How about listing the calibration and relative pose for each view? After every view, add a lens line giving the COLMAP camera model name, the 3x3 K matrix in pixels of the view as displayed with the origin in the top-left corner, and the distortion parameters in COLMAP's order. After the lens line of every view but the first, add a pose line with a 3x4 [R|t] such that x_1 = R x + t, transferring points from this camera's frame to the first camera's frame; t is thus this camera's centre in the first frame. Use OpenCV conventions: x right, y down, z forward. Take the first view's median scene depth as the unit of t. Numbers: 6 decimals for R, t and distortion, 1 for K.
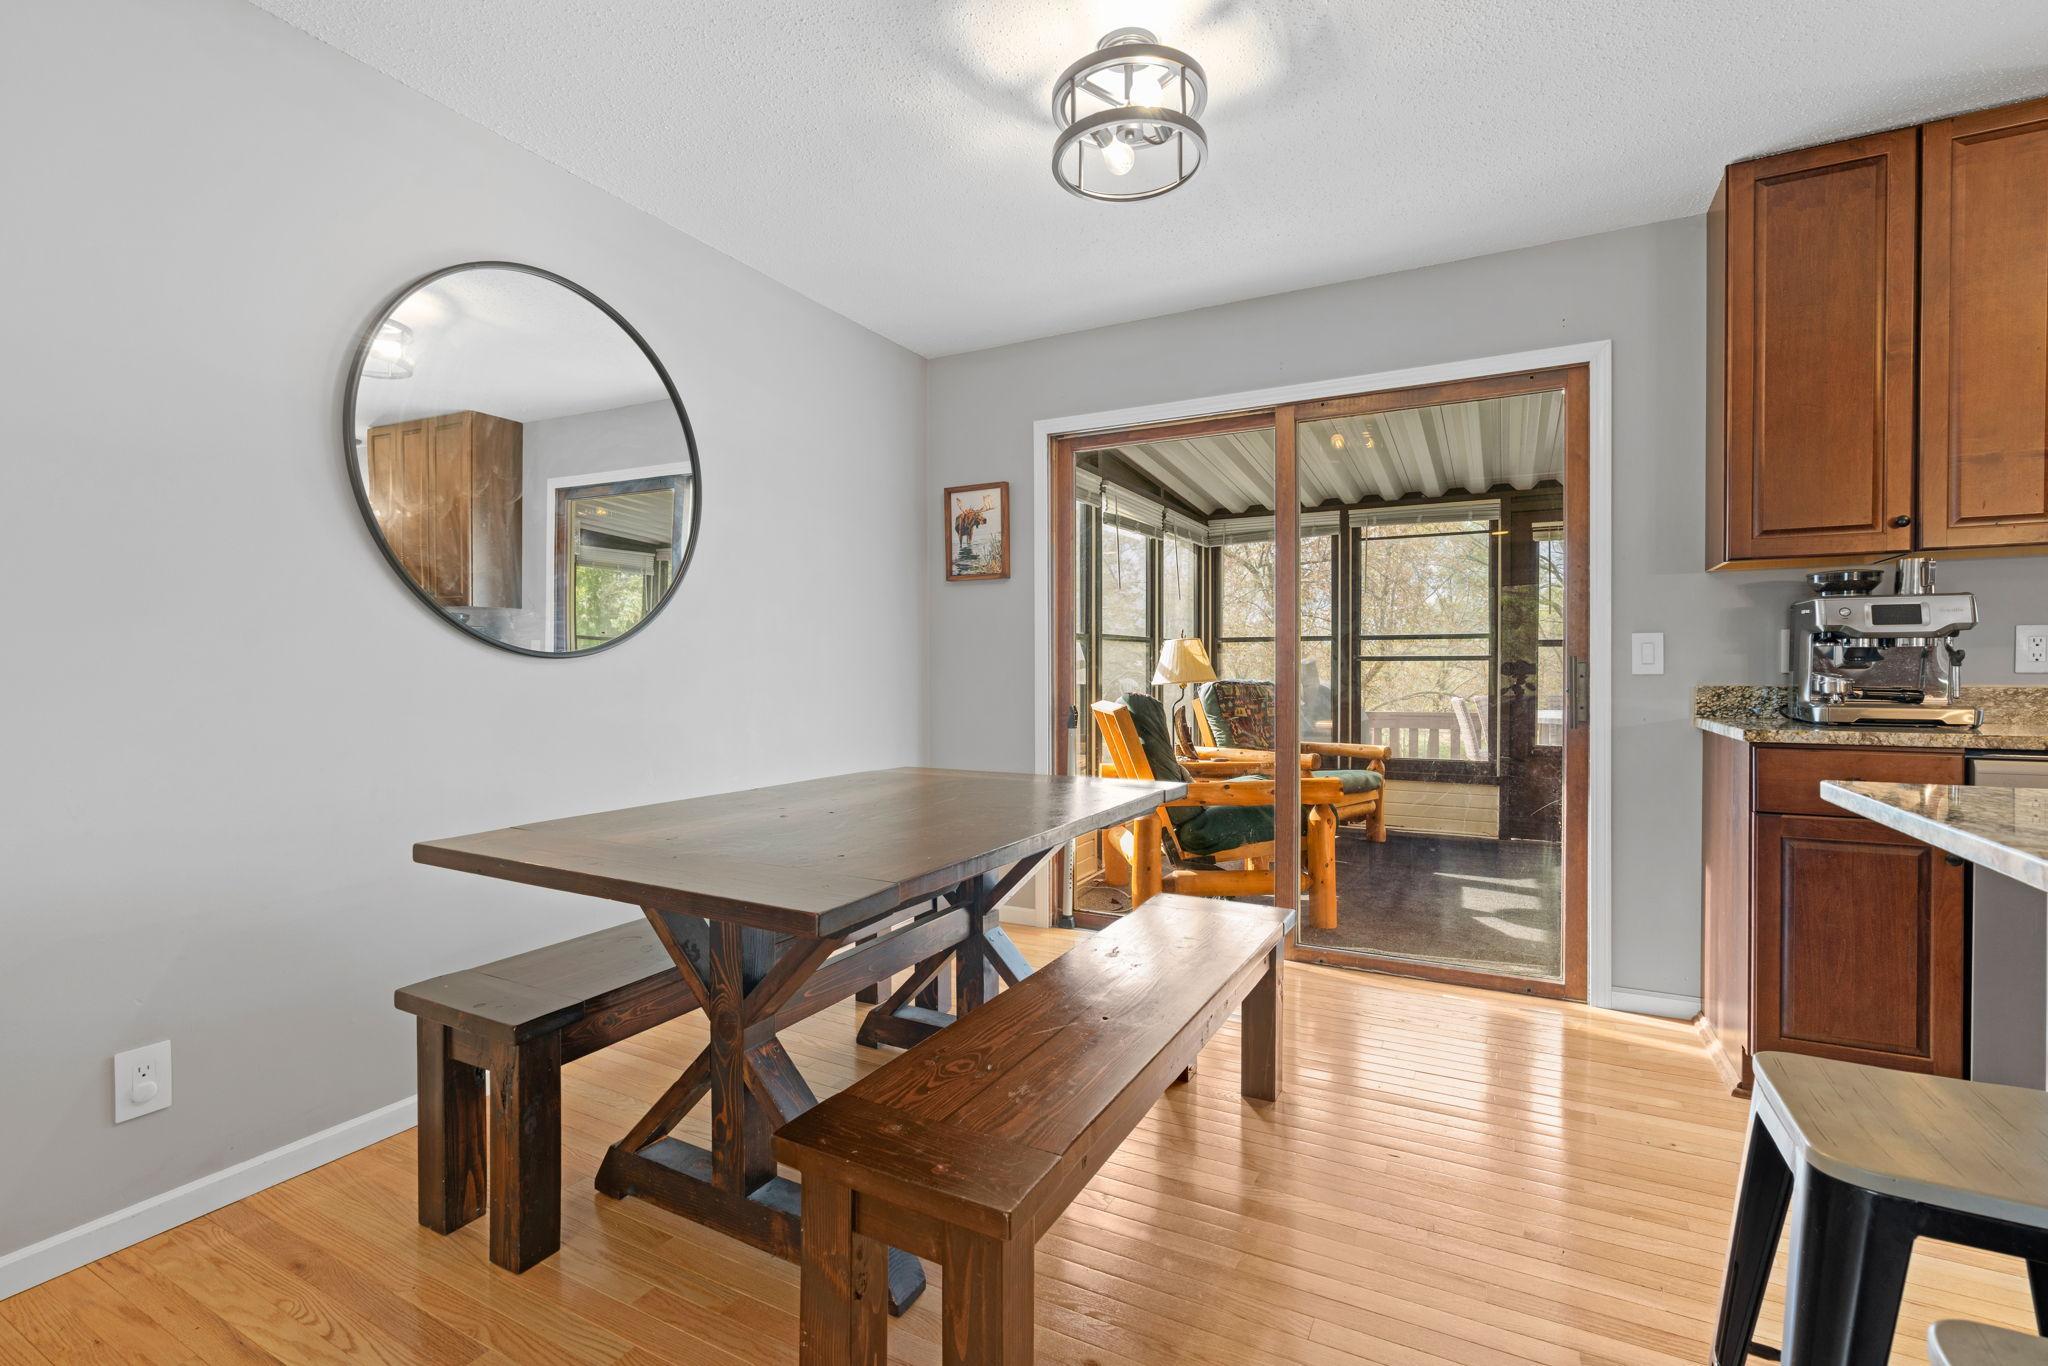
lens RADIAL K [[920.7, 0, 1018.2], [0, 920.7, 679.1], [0, 0, 1]] dist [-0.014601, 0.006593]
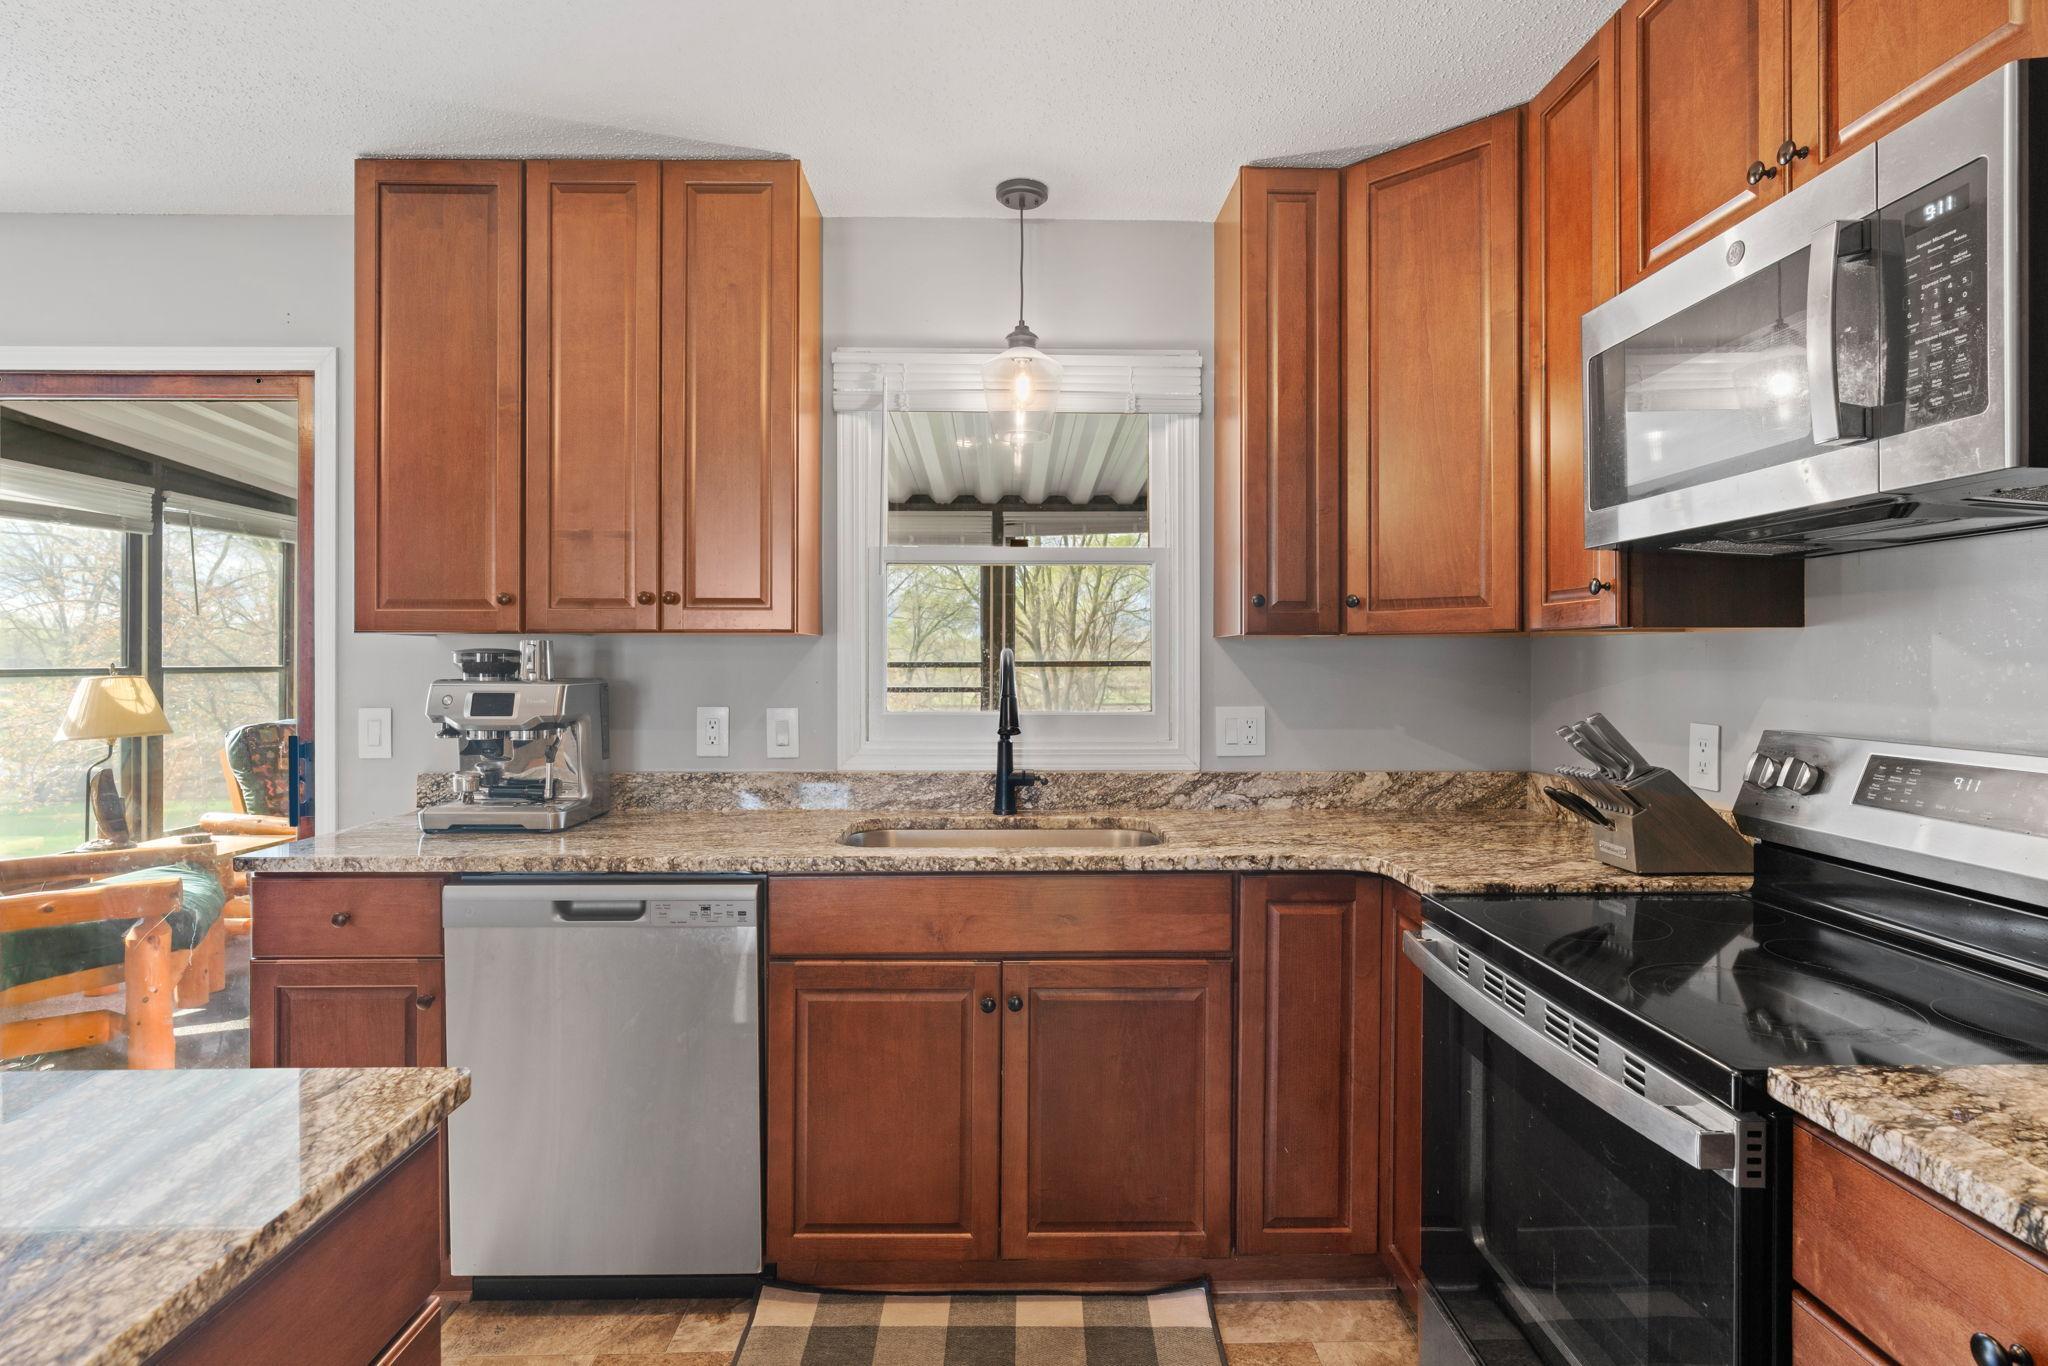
lens RADIAL K [[1025.1, 0, 1033.5], [0, 1025.1, 660.8], [0, 0, 1]] dist [-0.012526, 0.000605]
pose [[0.869797, 0.002756, 0.493403, 0.751765], [0.002716, 0.999943, -0.010374, -0.081912], [-0.493403, 0.010363, 0.869739, -0.092809]]
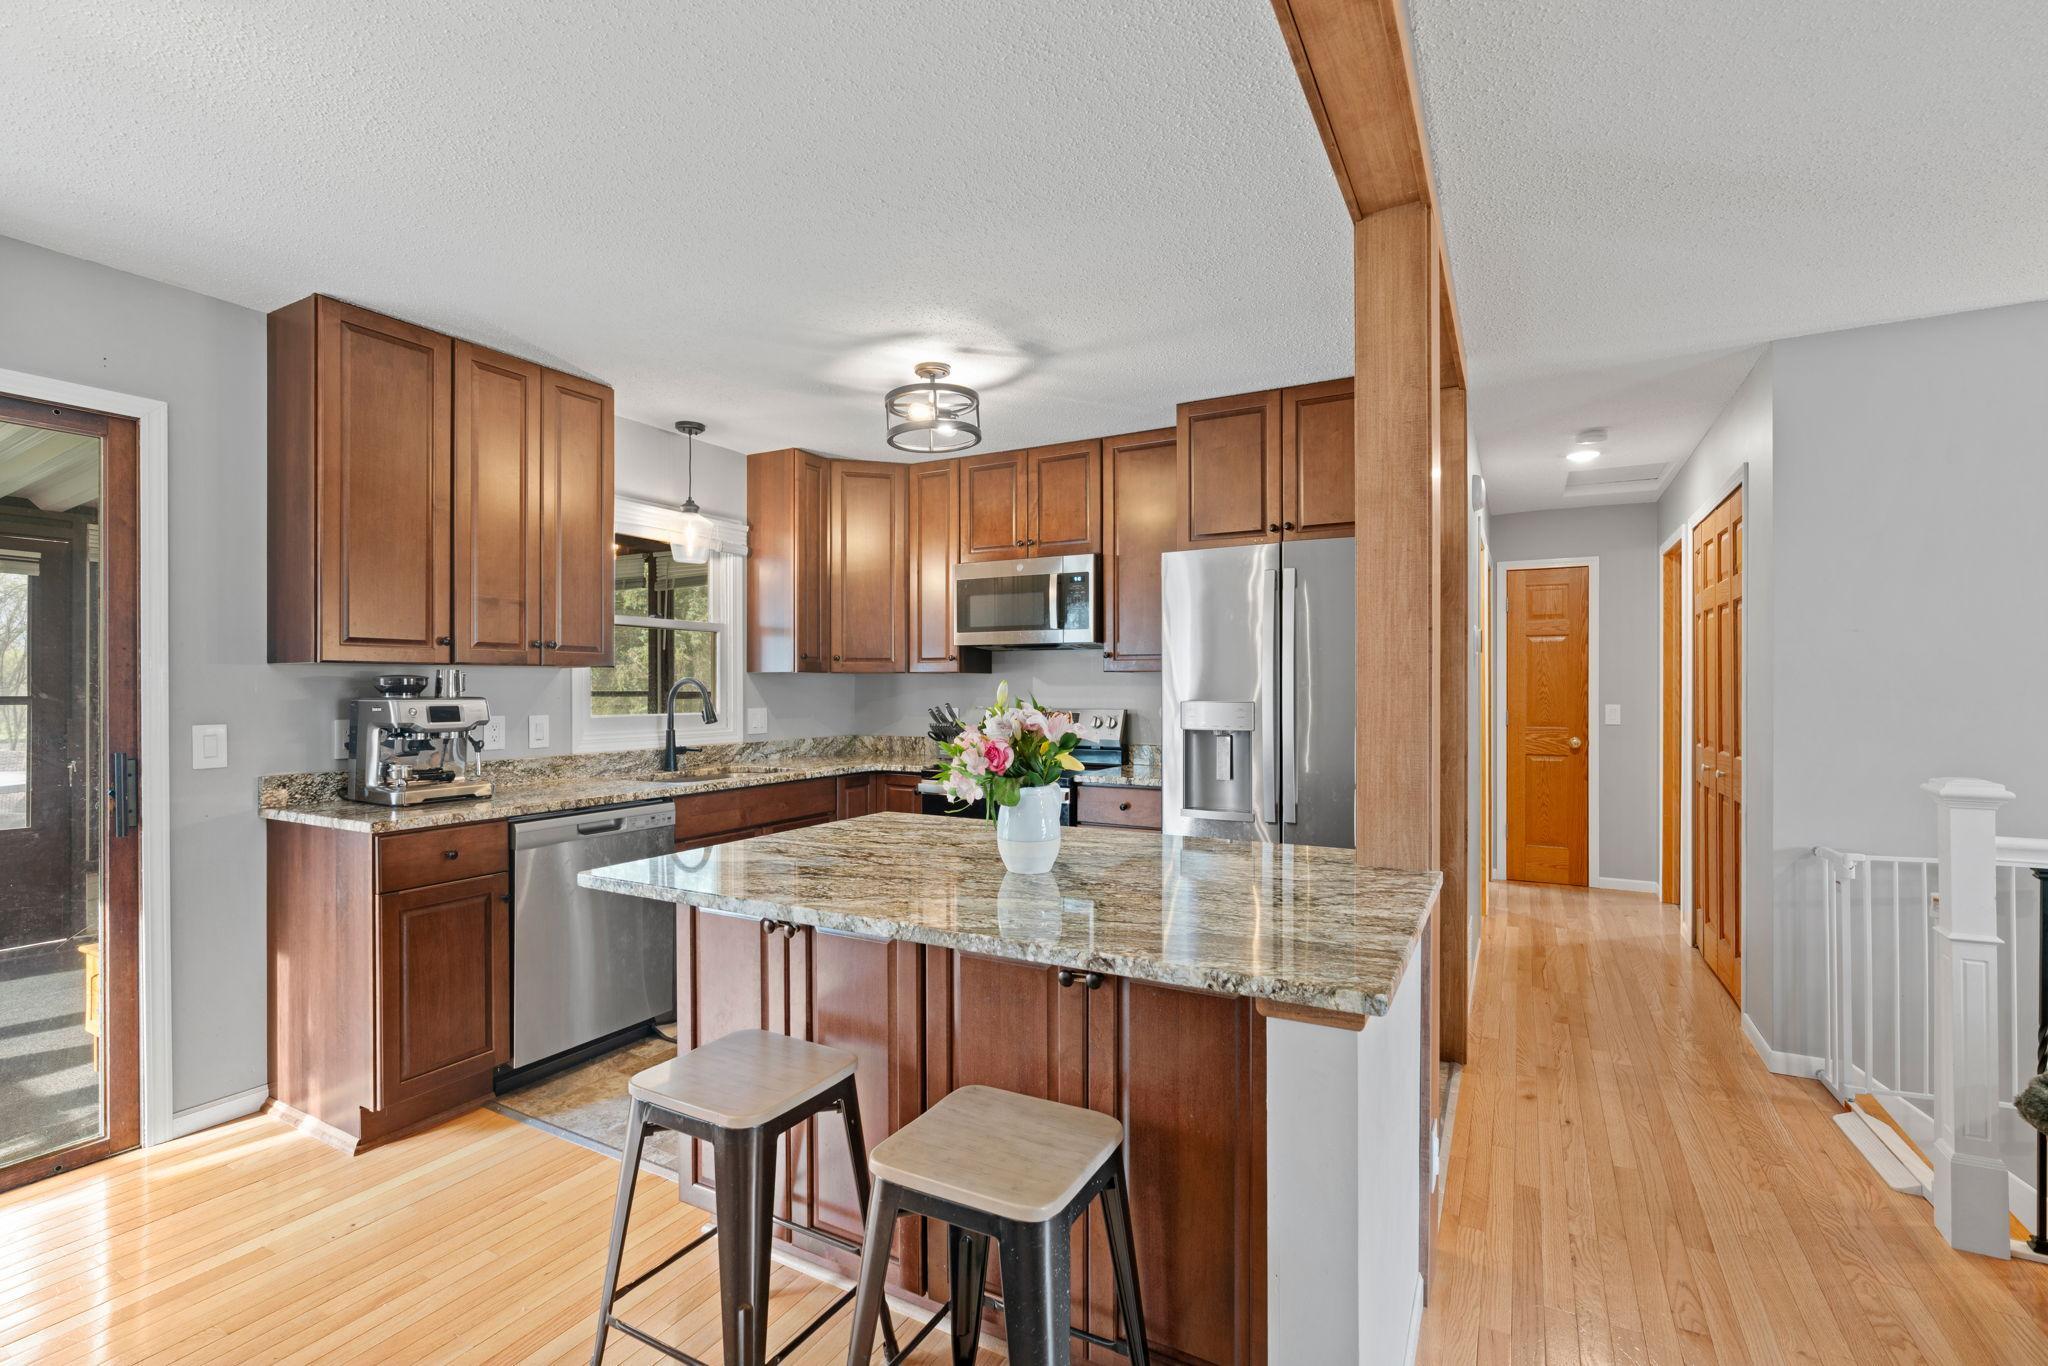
lens RADIAL K [[920.7, 0, 1012.1], [0, 920.7, 687.5], [0, 0, 1]] dist [-0.014601, 0.006593]
pose [[0.017961, 0.000831, 0.999838, -0.246453], [0.010249, 0.999947, -0.001015, -0.079748], [-0.999786, 0.010265, 0.017952, 0.149348]]
